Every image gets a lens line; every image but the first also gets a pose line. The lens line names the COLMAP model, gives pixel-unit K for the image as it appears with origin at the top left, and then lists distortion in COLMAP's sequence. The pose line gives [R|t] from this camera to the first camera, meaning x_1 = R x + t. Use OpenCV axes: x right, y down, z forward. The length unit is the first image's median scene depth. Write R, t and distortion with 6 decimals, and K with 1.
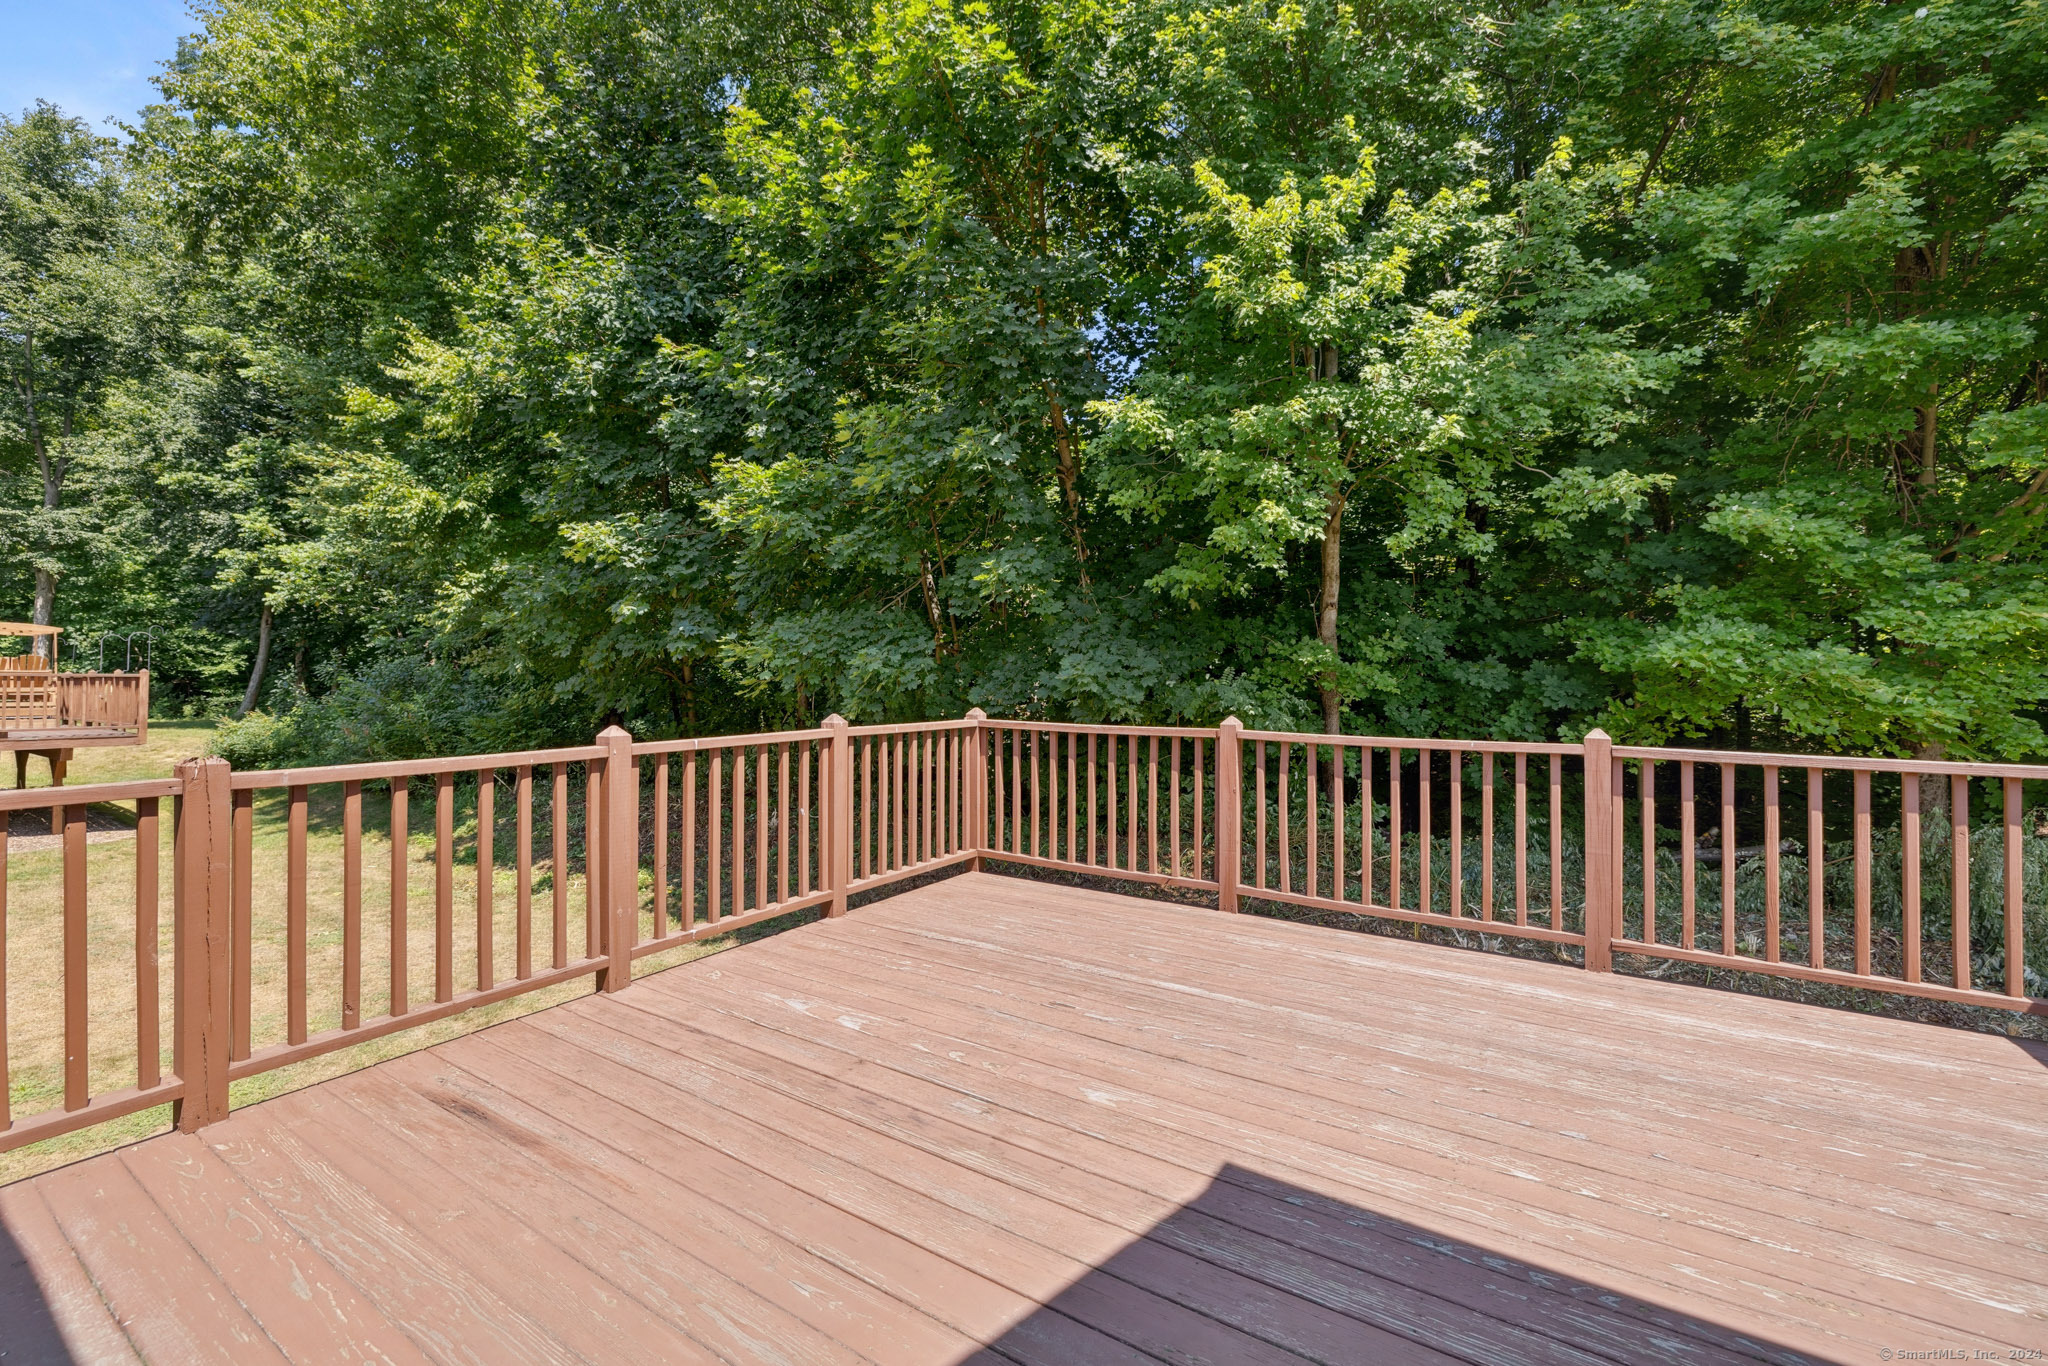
lens RADIAL K [[868.4, 0, 1017.3], [0, 868.4, 679.5], [0, 0, 1]] dist [0.000522, 0.000095]
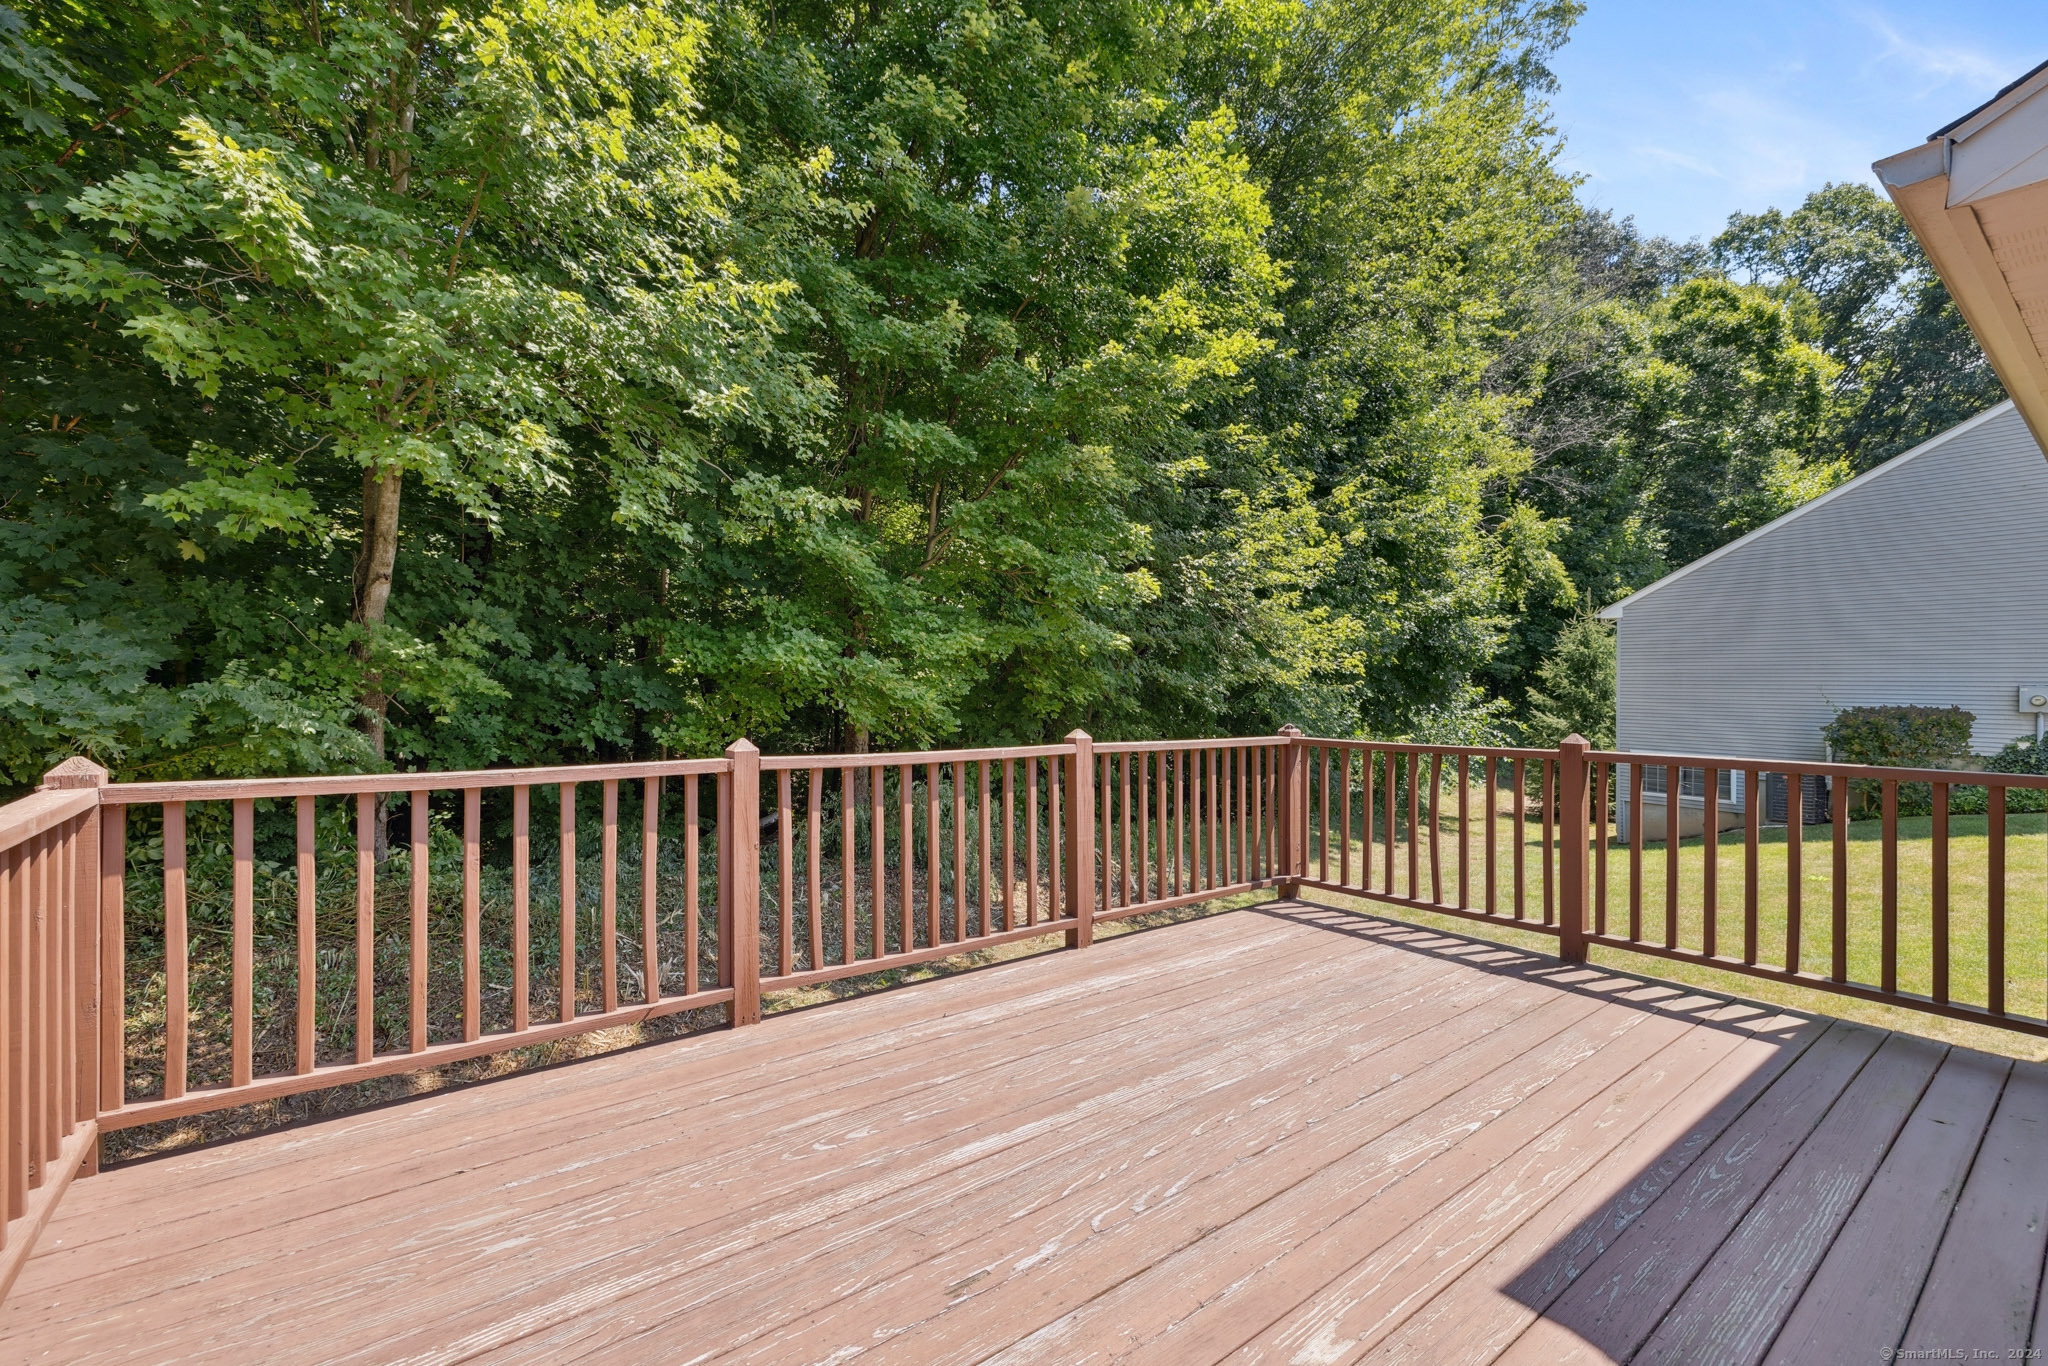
lens RADIAL K [[868.4, 0, 1017.3], [0, 868.4, 679.5], [0, 0, 1]] dist [0.000522, 0.000095]
pose [[0.331806, 0.002907, 0.943343, -0.410825], [-0.004960, 0.999987, -0.001337, -0.004438], [-0.943335, -0.004235, 0.331816, 0.713217]]
